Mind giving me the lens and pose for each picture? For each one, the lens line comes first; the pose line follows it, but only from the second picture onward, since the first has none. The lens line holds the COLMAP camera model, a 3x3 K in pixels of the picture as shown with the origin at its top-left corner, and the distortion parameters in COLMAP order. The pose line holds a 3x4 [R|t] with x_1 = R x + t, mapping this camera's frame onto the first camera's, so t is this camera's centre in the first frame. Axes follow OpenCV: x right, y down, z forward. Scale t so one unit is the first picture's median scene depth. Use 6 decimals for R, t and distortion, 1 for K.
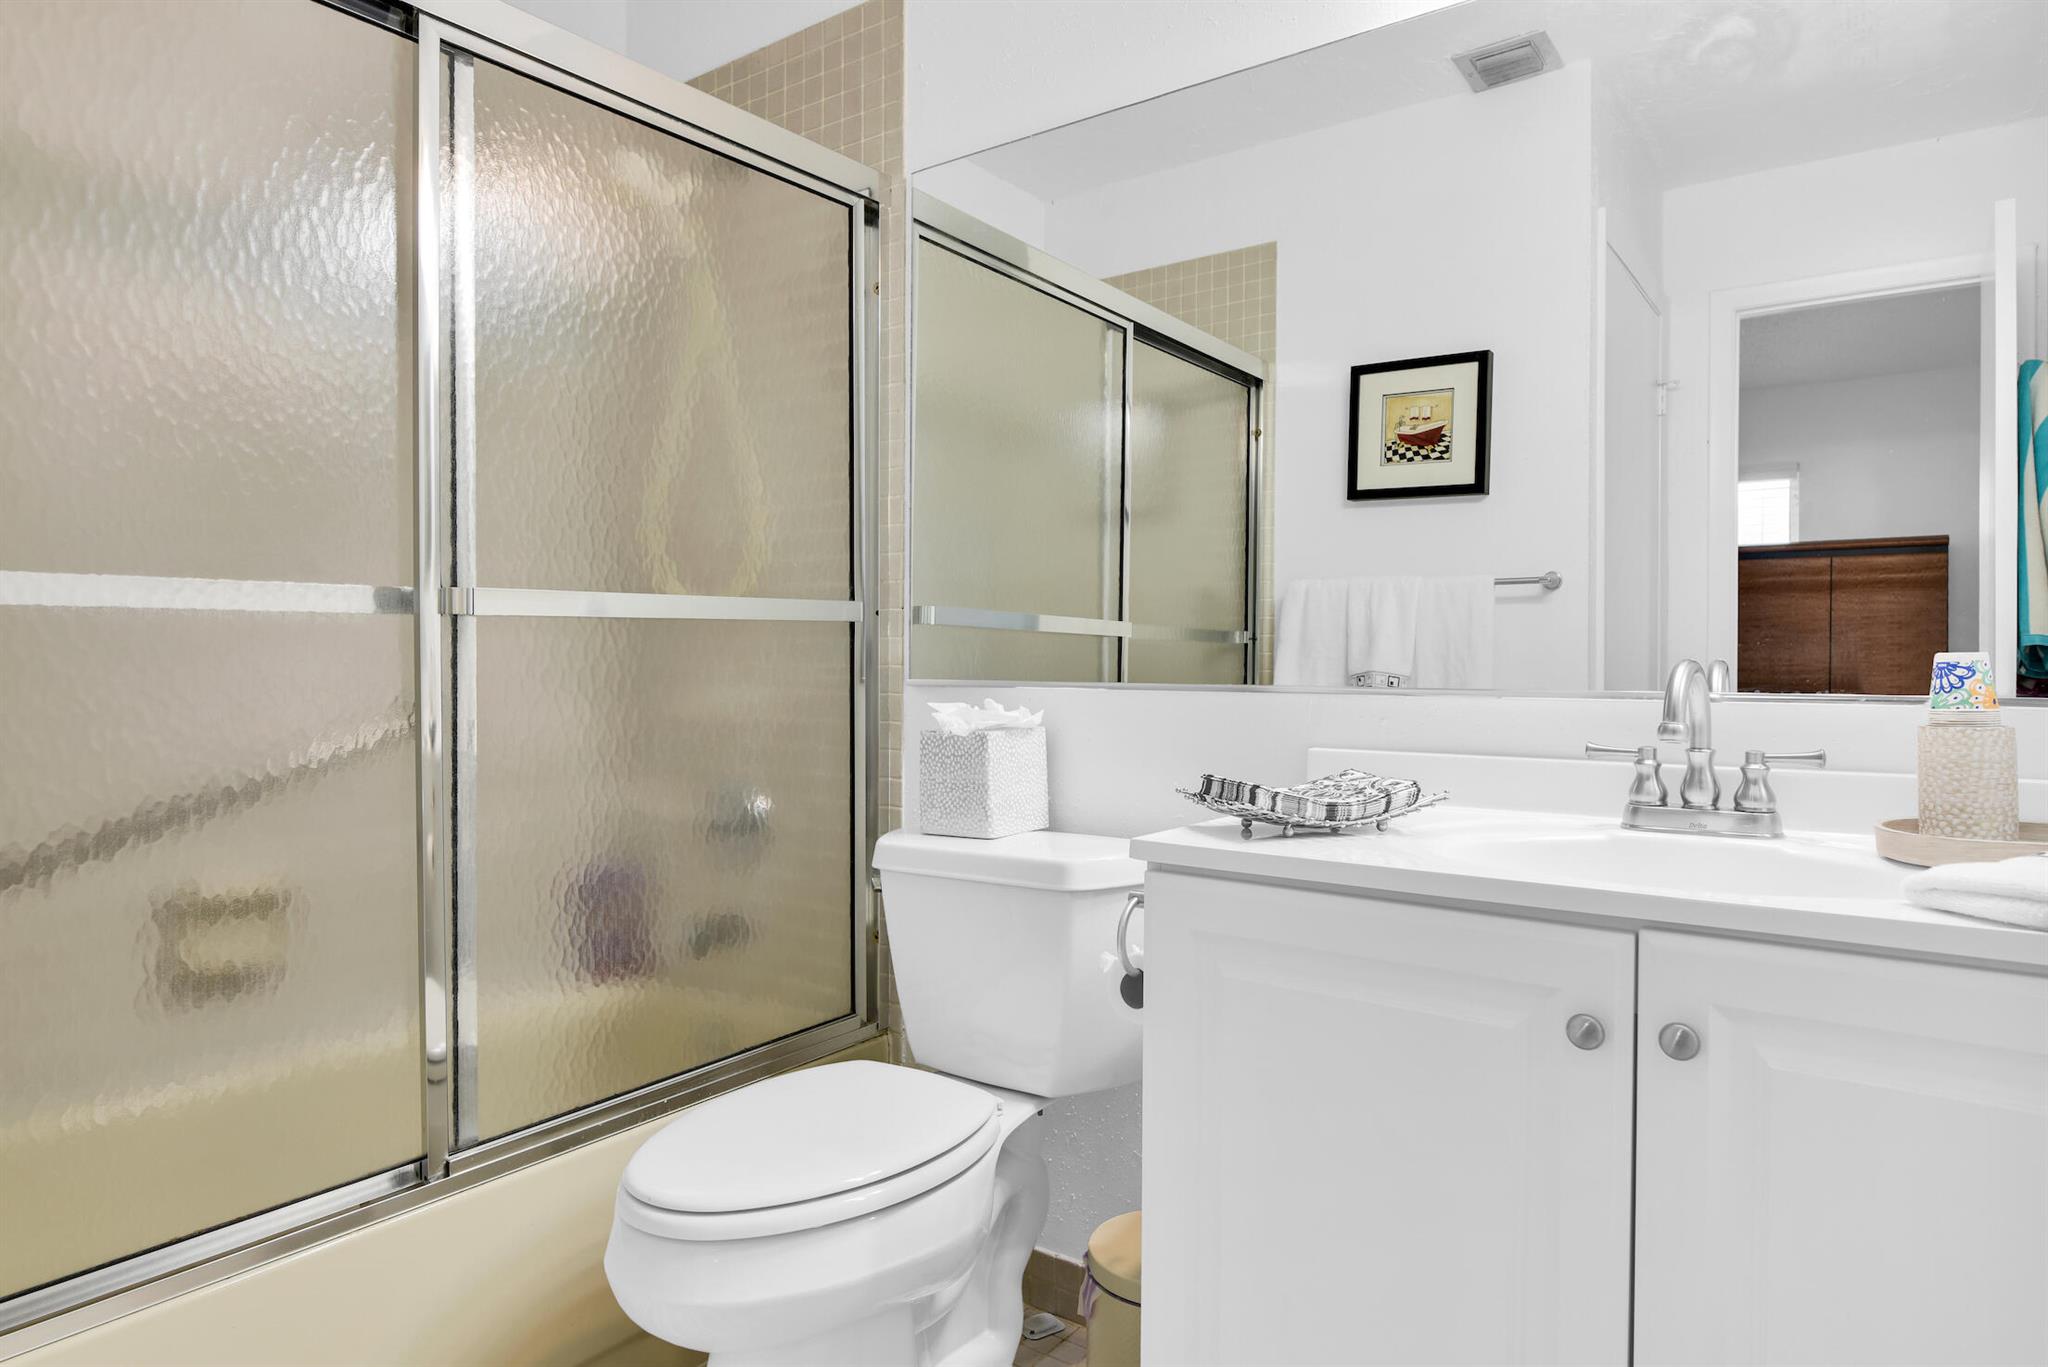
lens RADIAL K [[1185.4, 0, 1031.4], [0, 1185.4, 671.5], [0, 0, 1]] dist [-0.001624, -0.000635]
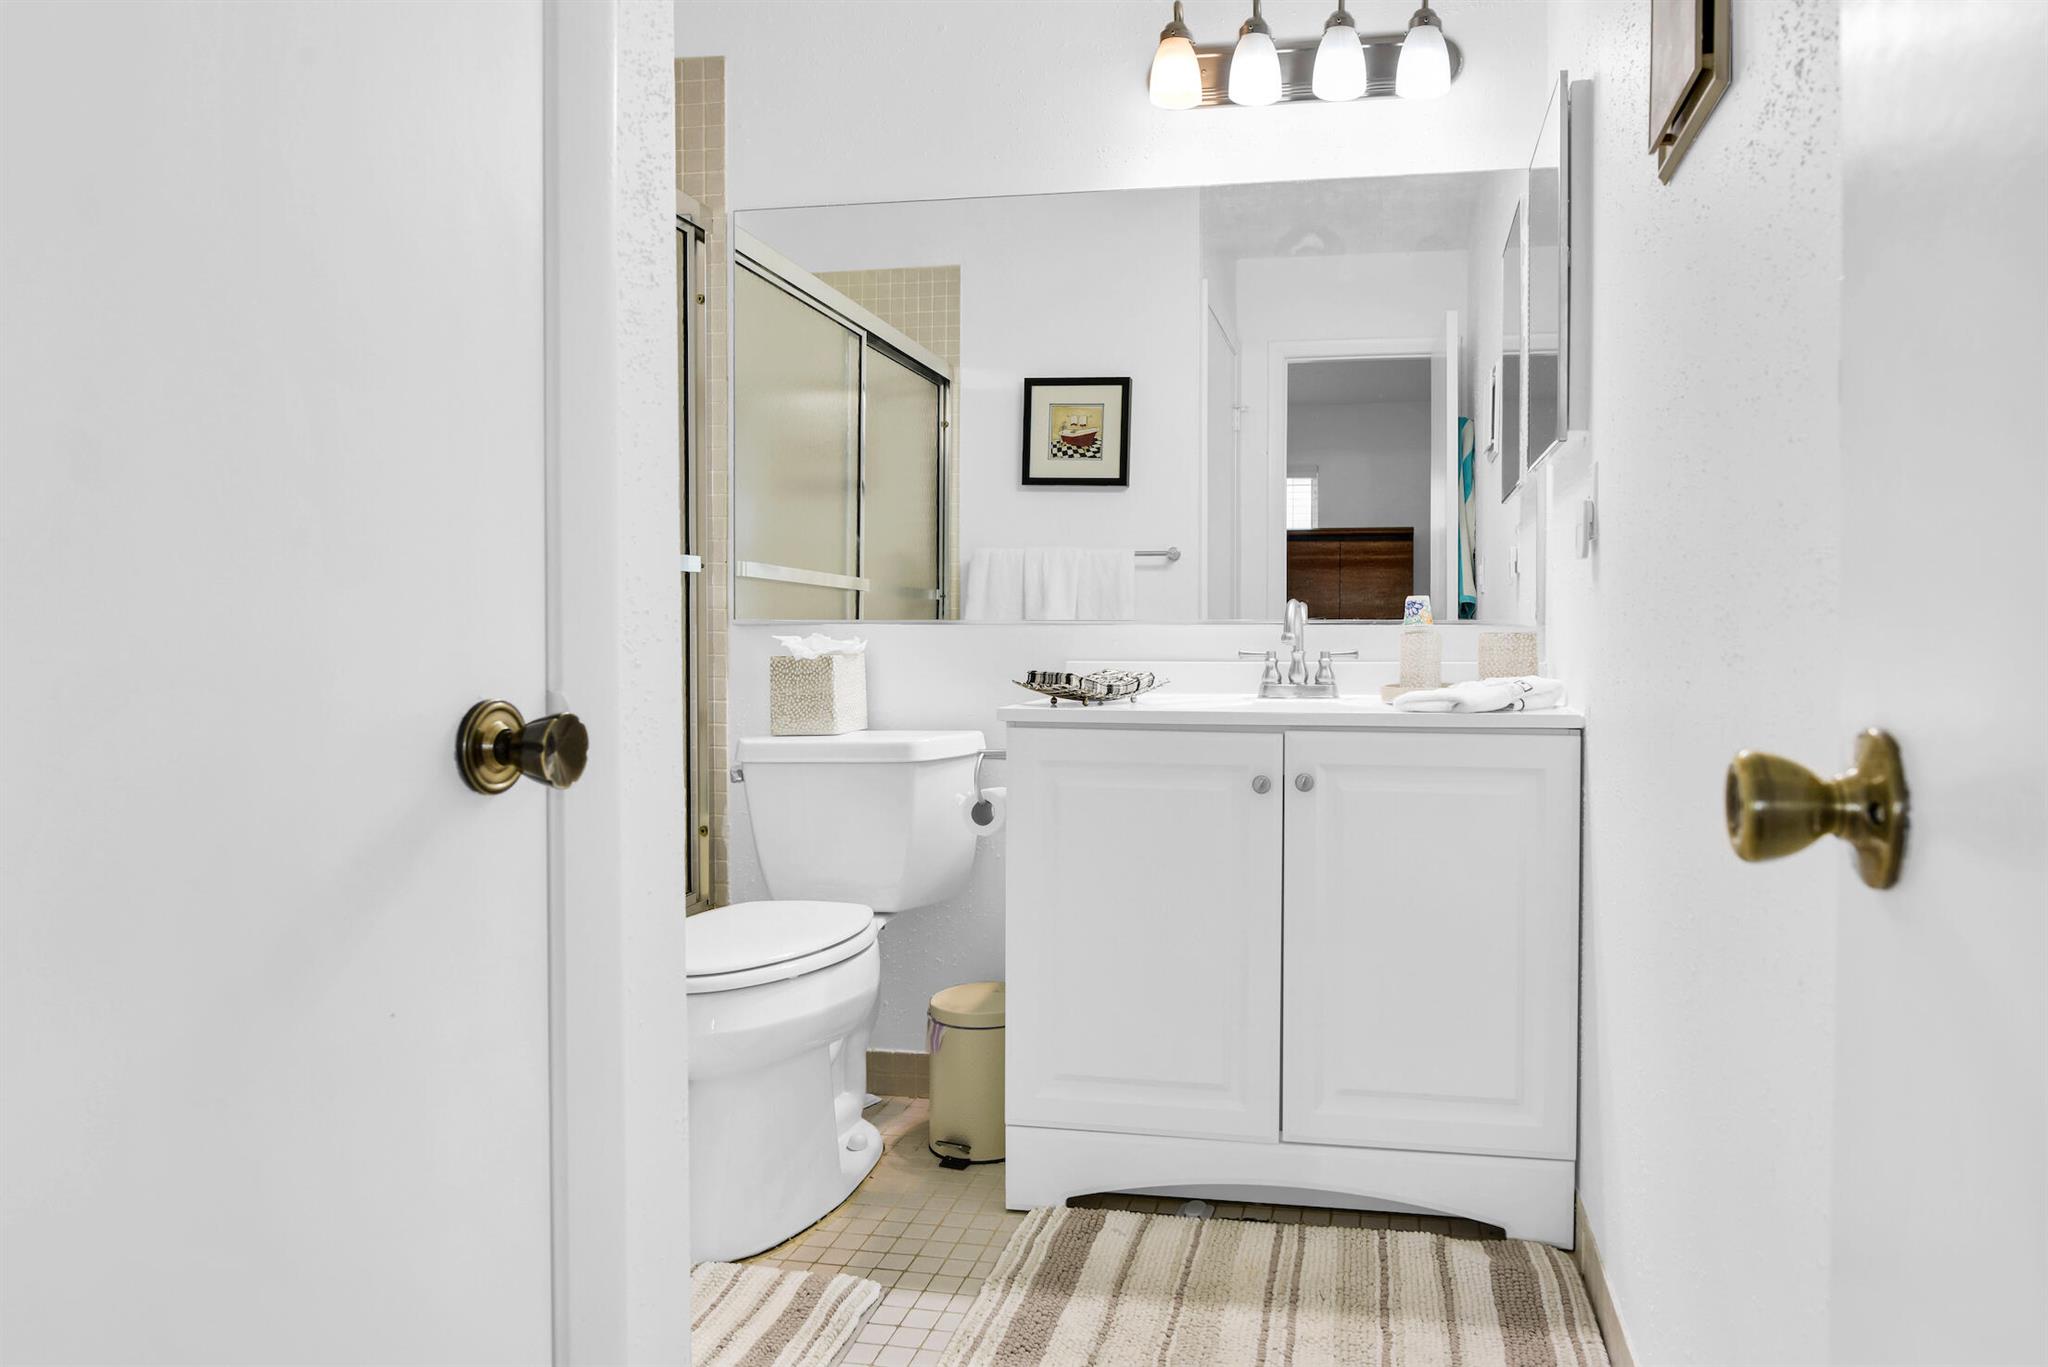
lens RADIAL K [[1697.7, 0, 1024.9], [0, 1697.7, 715.2], [0, 0, 1]] dist [0.006461, -0.000558]
pose [[0.907459, -0.013970, 0.419908, -0.515698], [0.004403, 0.999708, 0.023744, 0.058831], [-0.420117, -0.019698, 0.907256, -0.668992]]
